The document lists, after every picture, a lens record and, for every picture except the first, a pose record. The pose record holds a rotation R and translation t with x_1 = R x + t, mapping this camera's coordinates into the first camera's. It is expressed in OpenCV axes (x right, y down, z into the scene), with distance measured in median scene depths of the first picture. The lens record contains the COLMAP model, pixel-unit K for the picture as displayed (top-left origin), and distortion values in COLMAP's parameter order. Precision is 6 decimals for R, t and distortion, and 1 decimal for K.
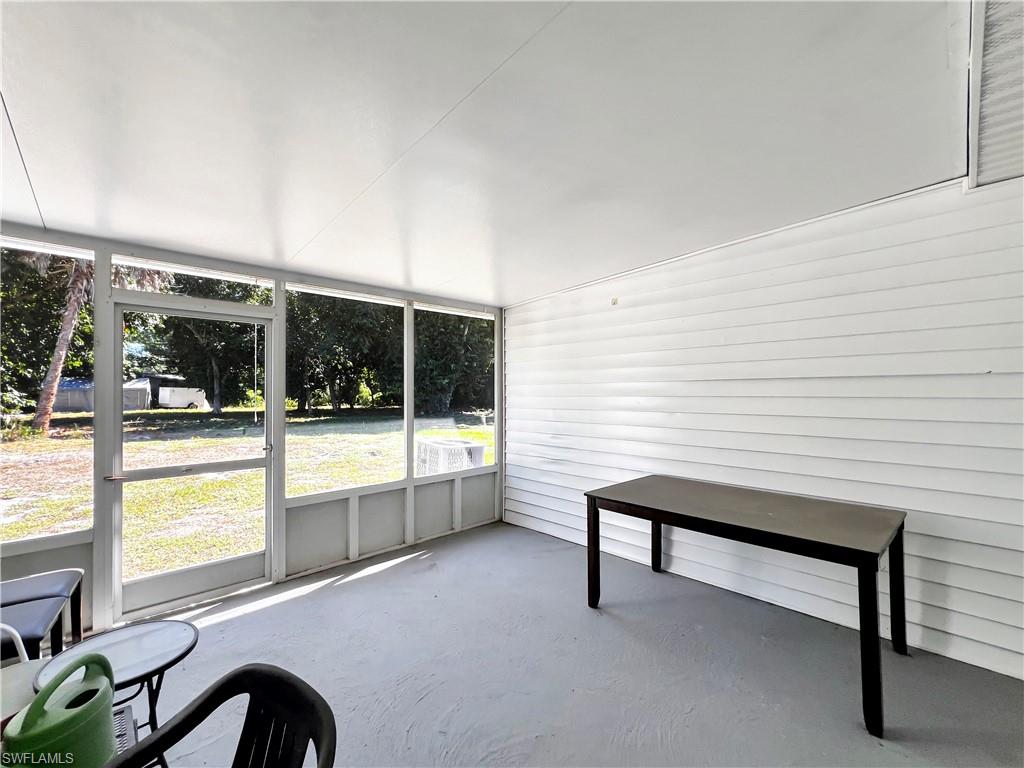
lens RADIAL K [[428.7, 0, 516.2], [0, 428.7, 385.9], [0, 0, 1]] dist [-0.000708, 0.001268]
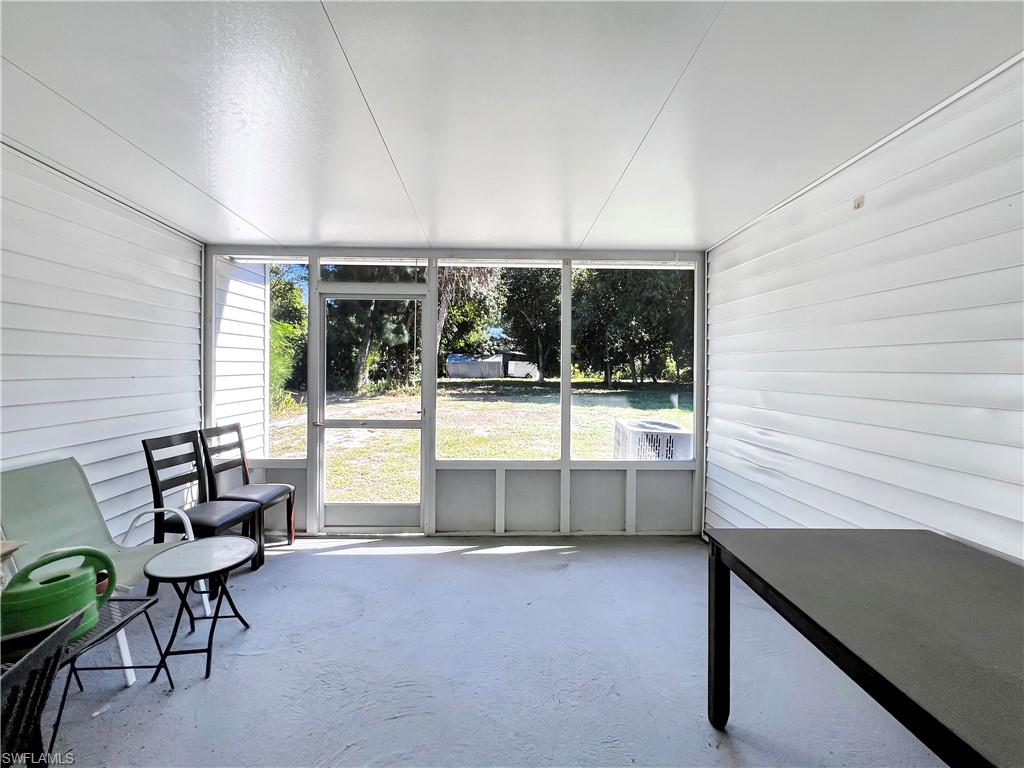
lens RADIAL K [[428.7, 0, 501.3], [0, 428.7, 364.1], [0, 0, 1]] dist [-0.000708, 0.001268]
pose [[0.737520, 0.007026, -0.675288, 0.273862], [-0.001586, 0.999961, 0.008671, 0.010443], [0.675323, -0.005324, 0.737503, 0.280093]]
